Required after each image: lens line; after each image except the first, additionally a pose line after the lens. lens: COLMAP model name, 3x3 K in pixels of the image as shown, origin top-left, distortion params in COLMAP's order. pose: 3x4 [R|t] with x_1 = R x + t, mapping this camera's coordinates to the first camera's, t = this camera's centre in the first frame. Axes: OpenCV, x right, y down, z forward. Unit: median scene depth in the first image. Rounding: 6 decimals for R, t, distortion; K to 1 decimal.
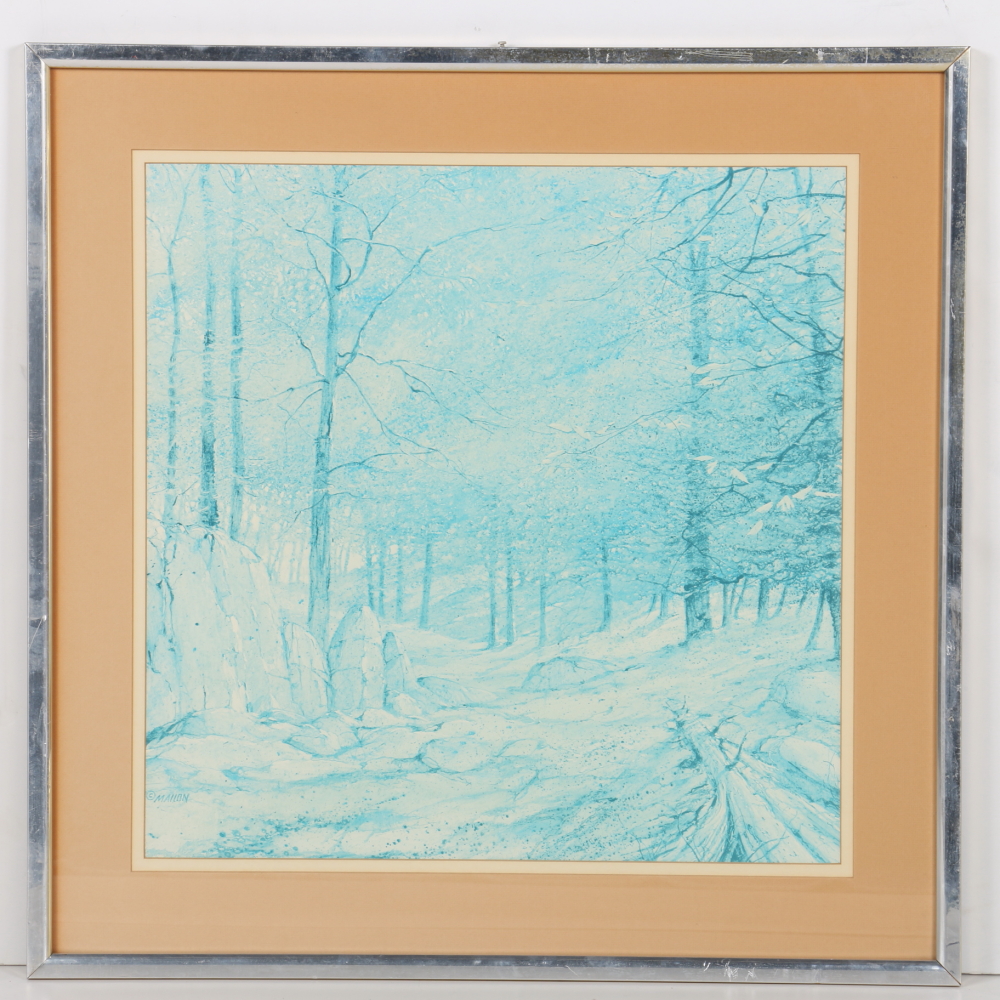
lens RADIAL K [[4556.0, 0, 498.1], [0, 4556.0, 500.7], [0, 0, 1]] dist [0.521557, 0.000000]
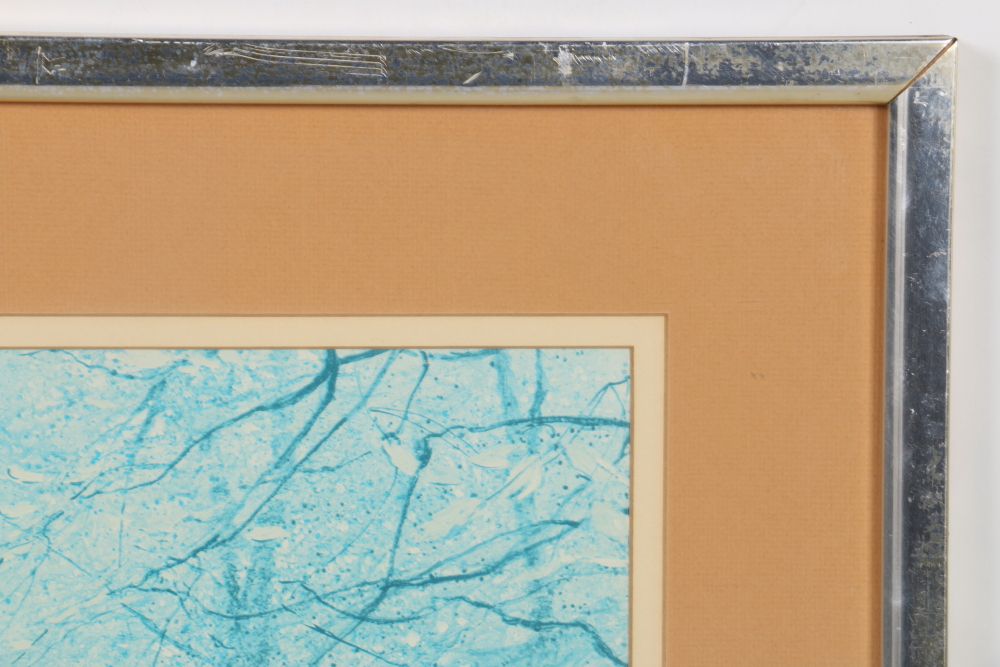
lens RADIAL K [[4280.5, 0, 501.3], [0, 4280.5, 334.7], [0, 0, 1]] dist [0.909659, 0.000000]
pose [[0.996008, -0.007276, 0.088968, 0.033105], [0.005499, 0.999781, 0.020201, -0.081018], [-0.089095, -0.019632, 0.995830, 0.641836]]
